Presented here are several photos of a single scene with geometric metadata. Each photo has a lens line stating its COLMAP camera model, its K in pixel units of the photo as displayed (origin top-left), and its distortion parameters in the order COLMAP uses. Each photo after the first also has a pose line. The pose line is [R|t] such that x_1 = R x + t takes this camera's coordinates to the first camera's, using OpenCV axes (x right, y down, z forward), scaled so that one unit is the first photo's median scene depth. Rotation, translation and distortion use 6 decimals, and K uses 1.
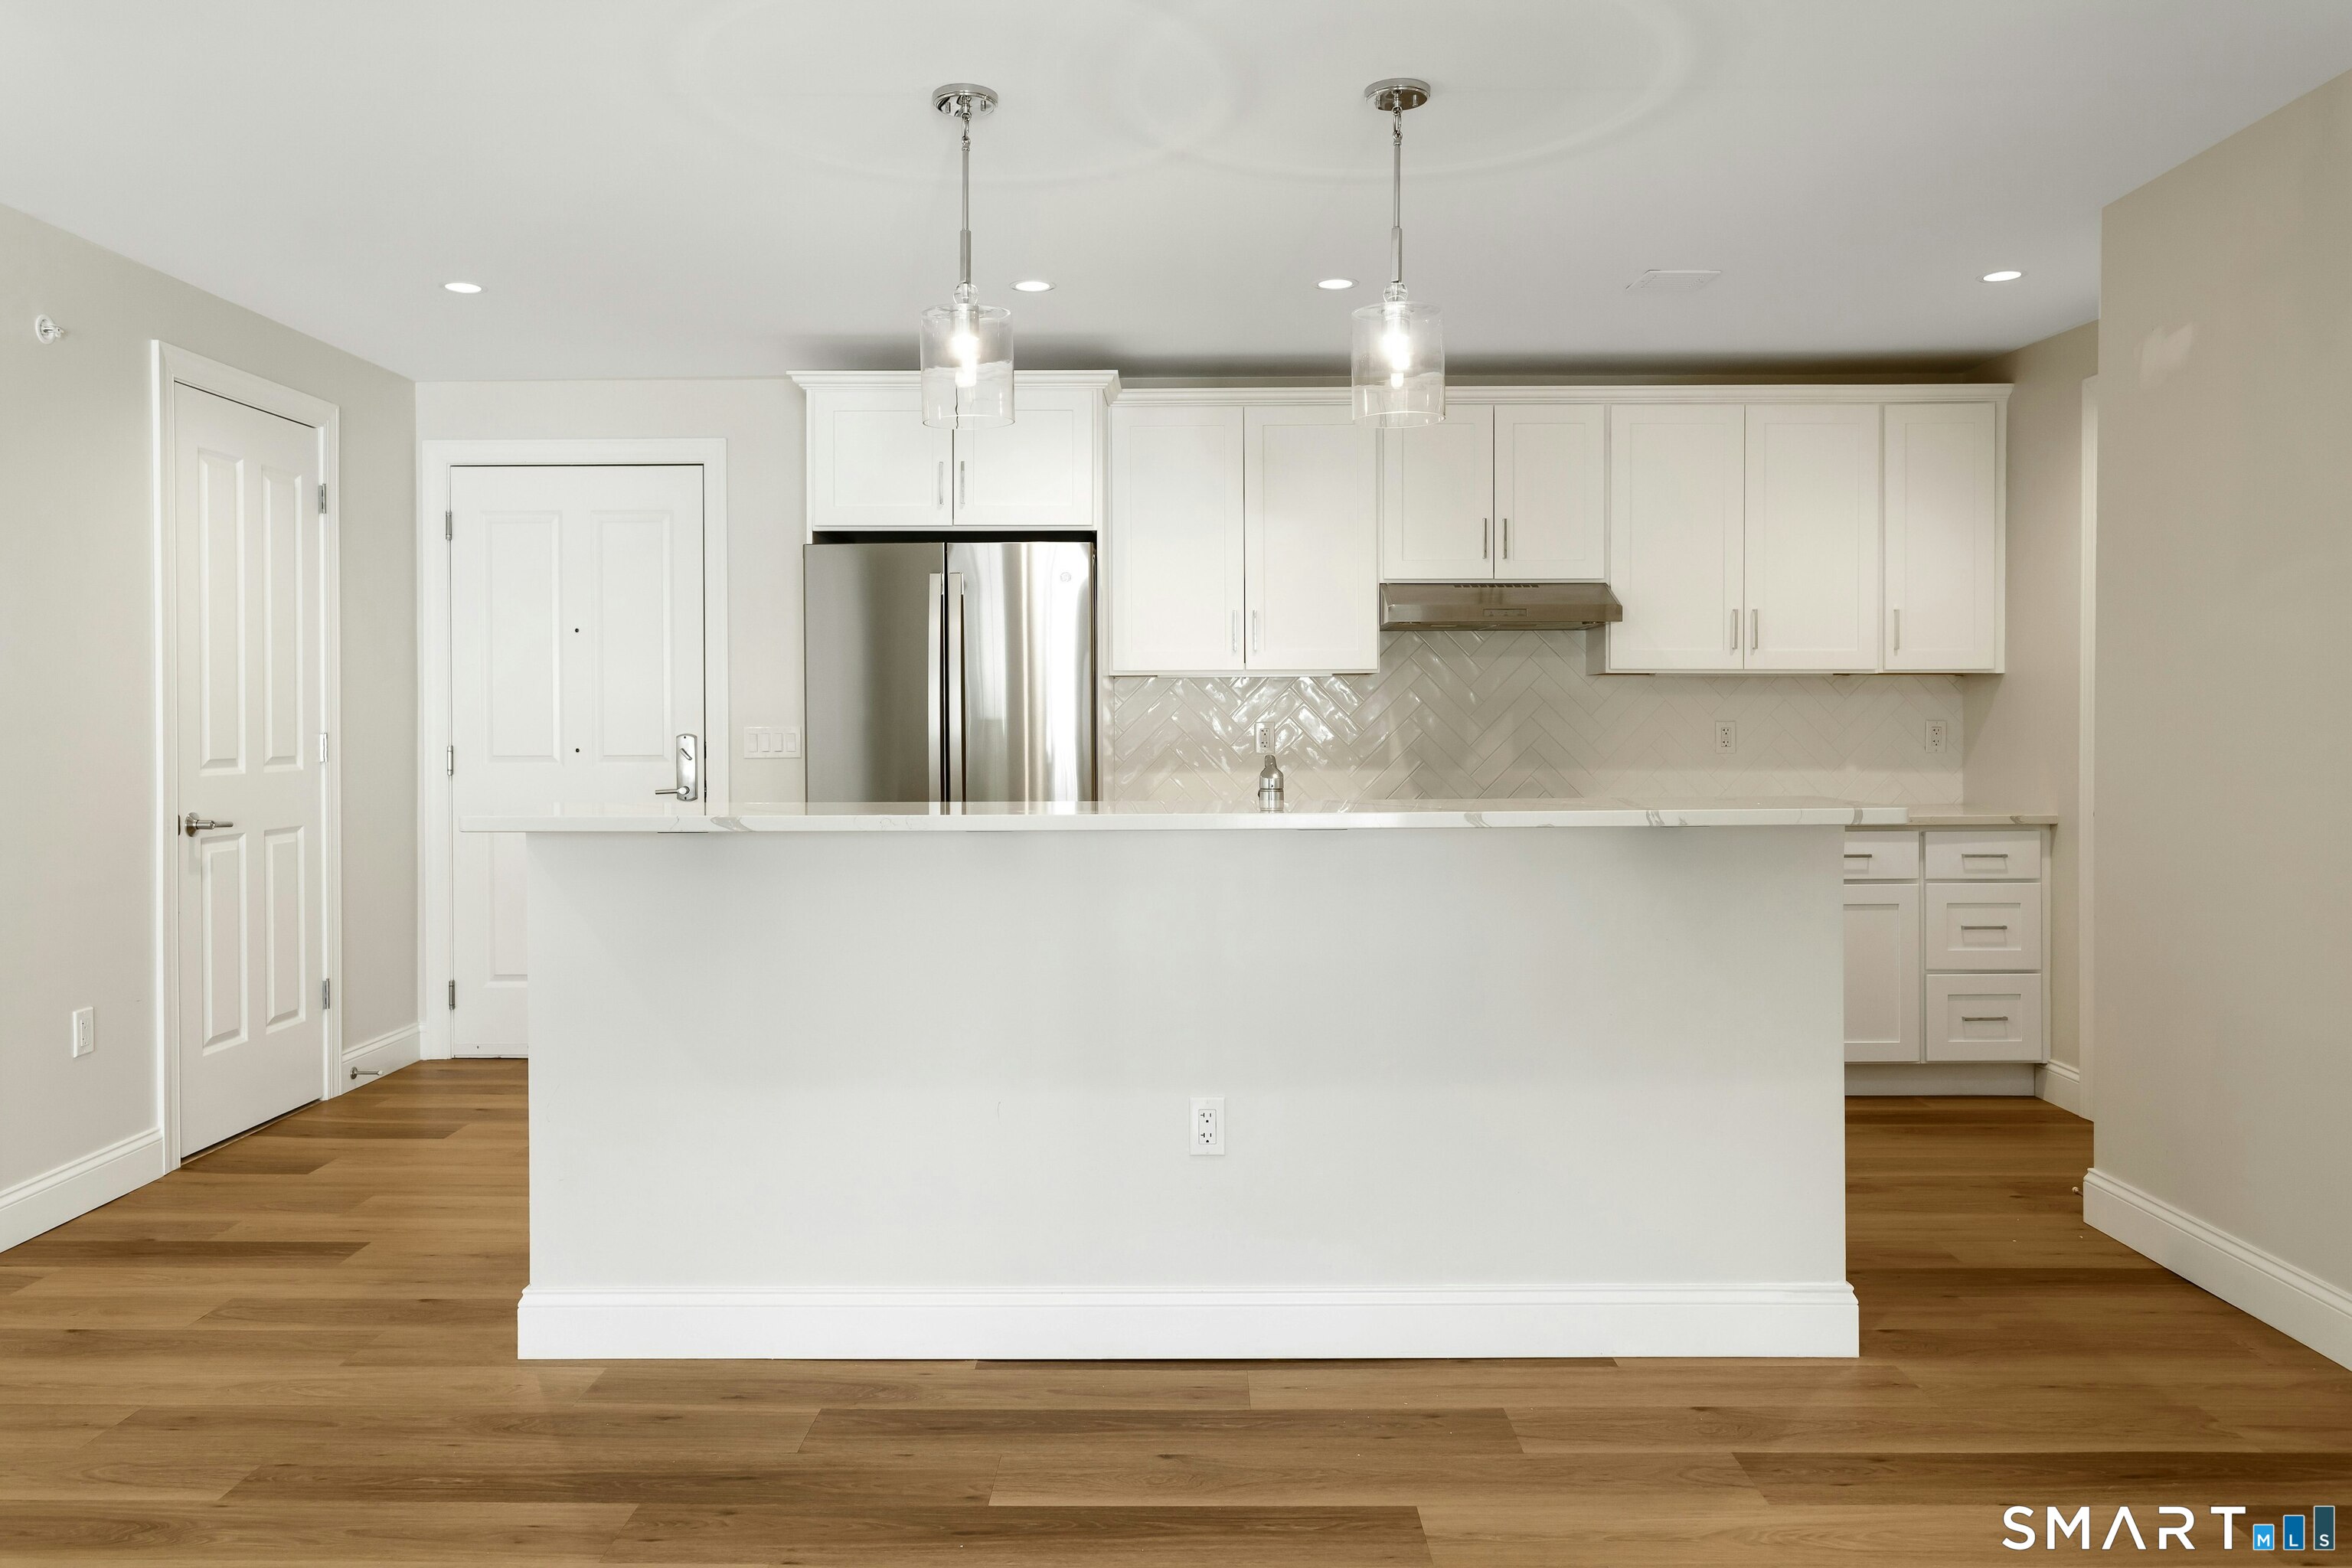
lens RADIAL K [[1755.7, 0, 1145.0], [0, 1755.7, 731.1], [0, 0, 1]] dist [-0.007558, 0.005888]
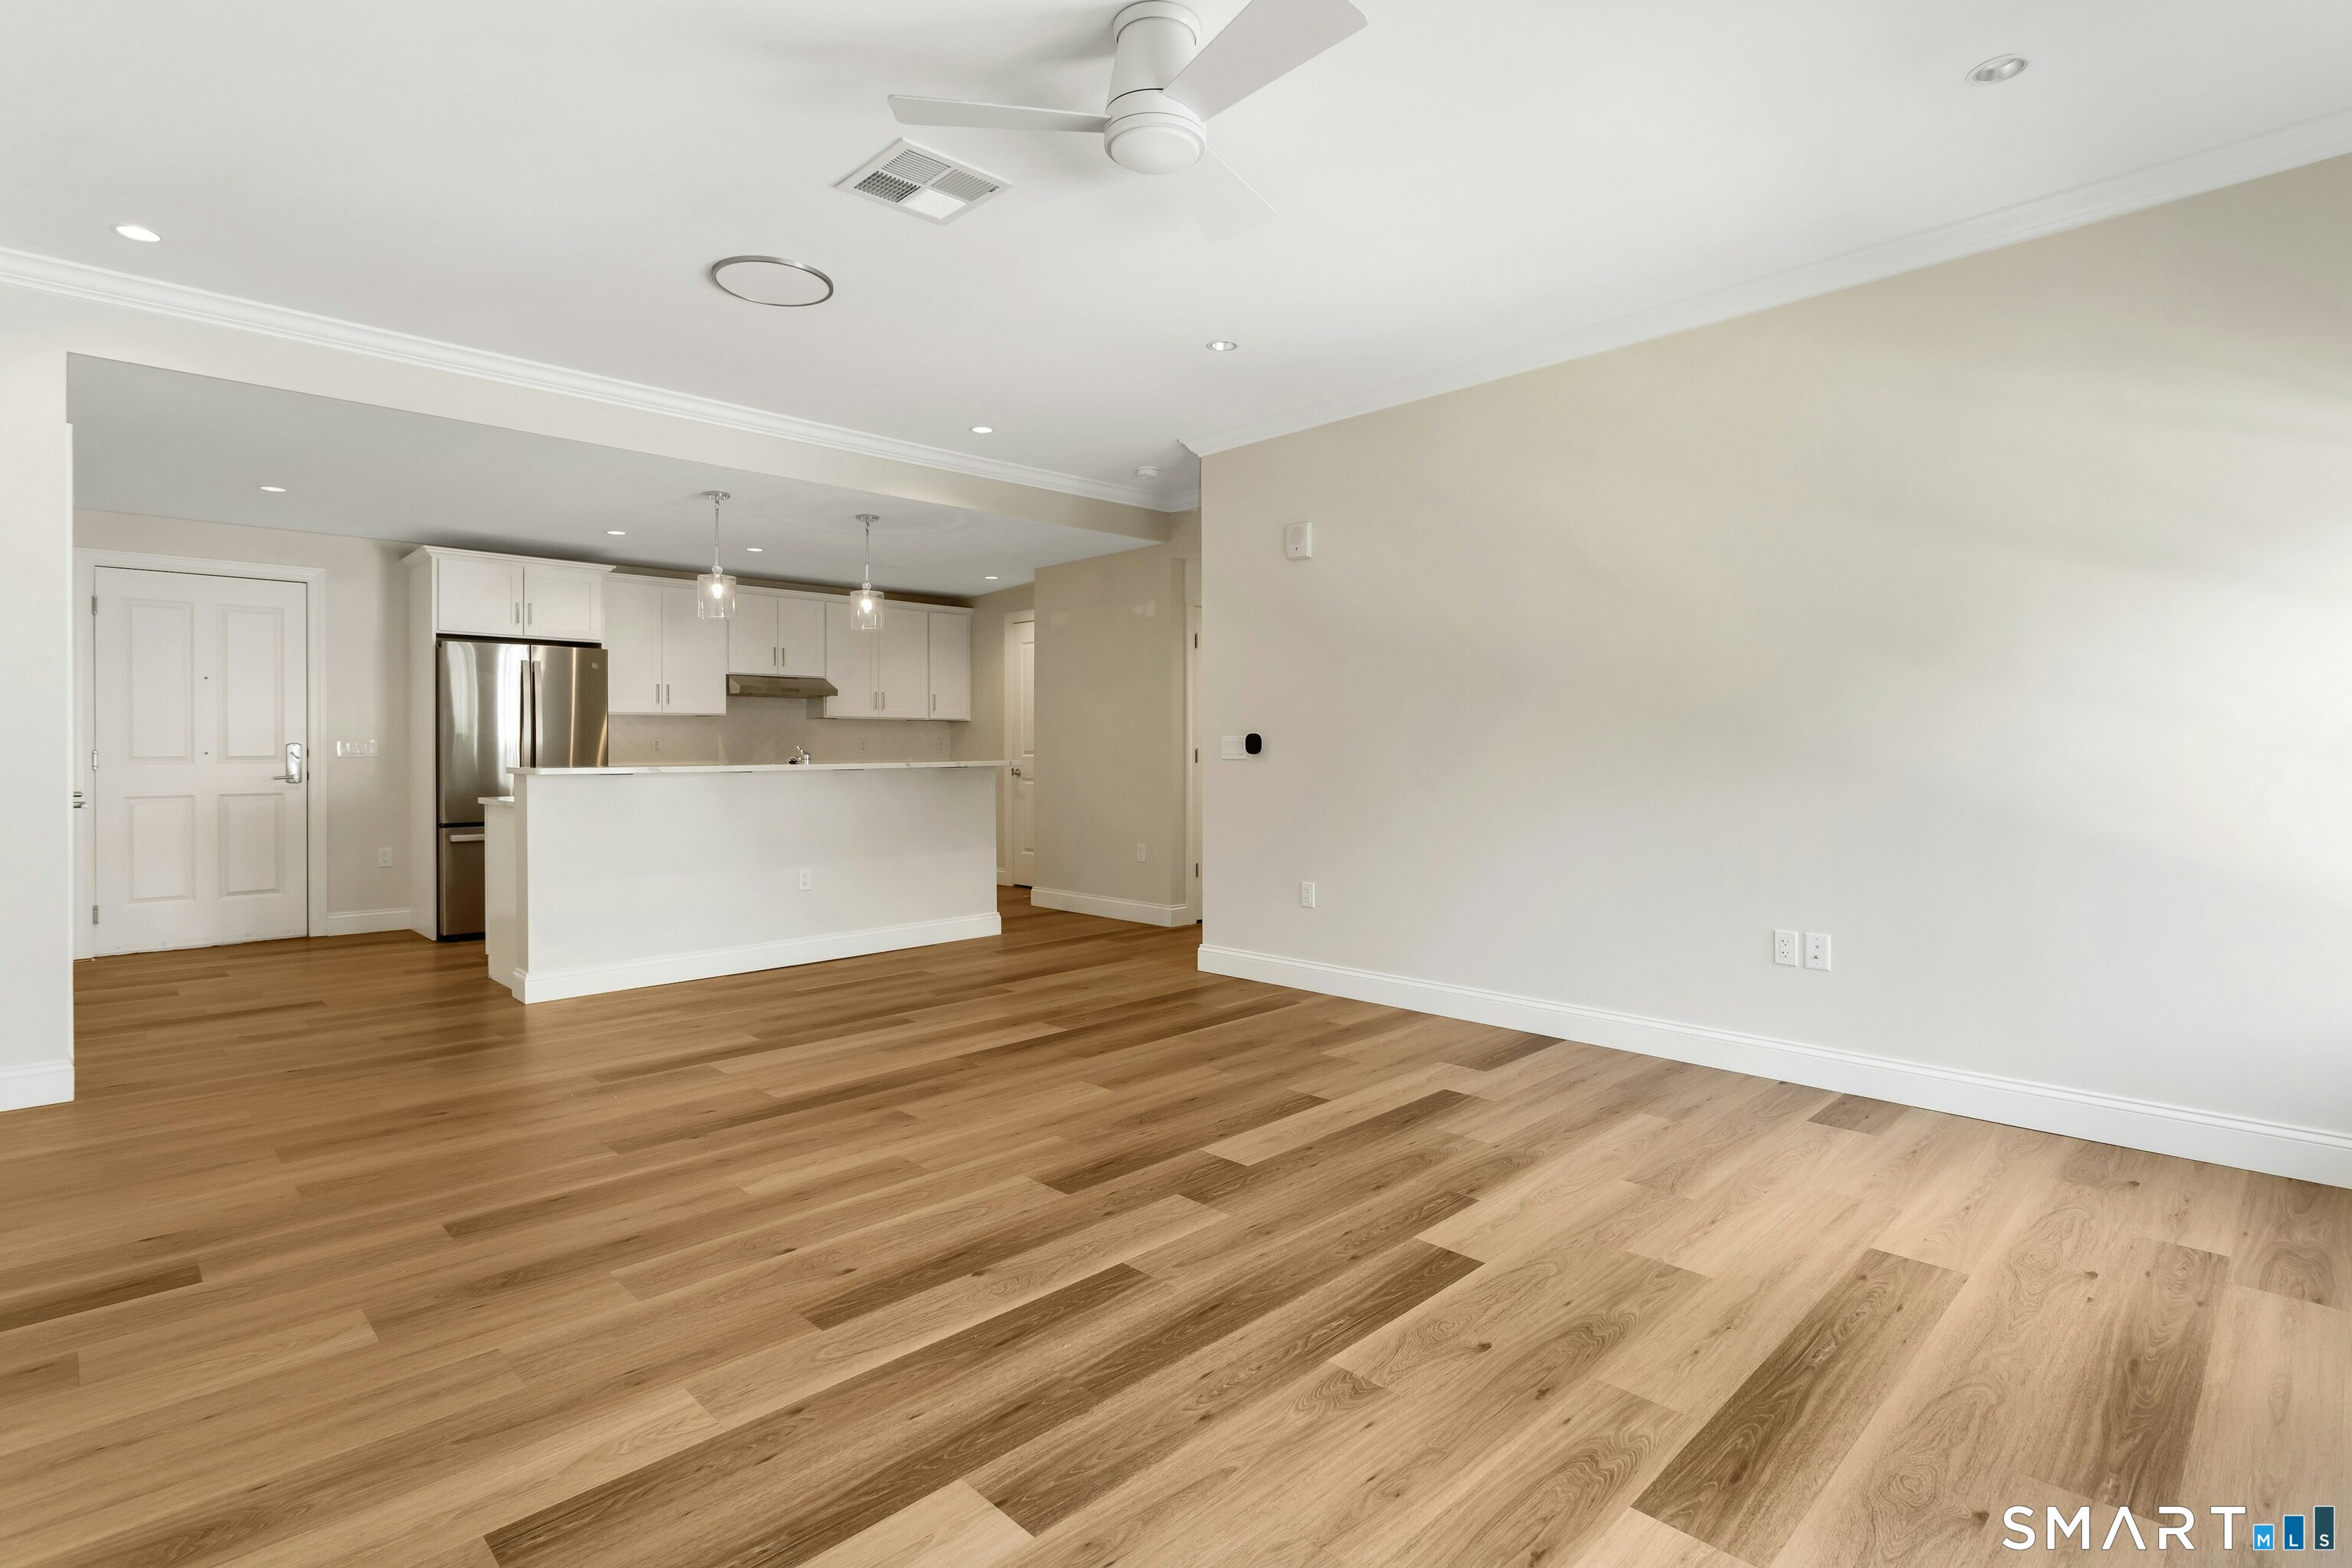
lens RADIAL K [[1159.4, 0, 1230.5], [0, 1159.4, 757.6], [0, 0, 1]] dist [-0.000633, 0.000861]
pose [[0.677573, -0.005620, 0.735434, -0.520179], [0.006150, 0.999979, 0.001975, 0.020676], [-0.735430, 0.003185, 0.677594, -0.446389]]
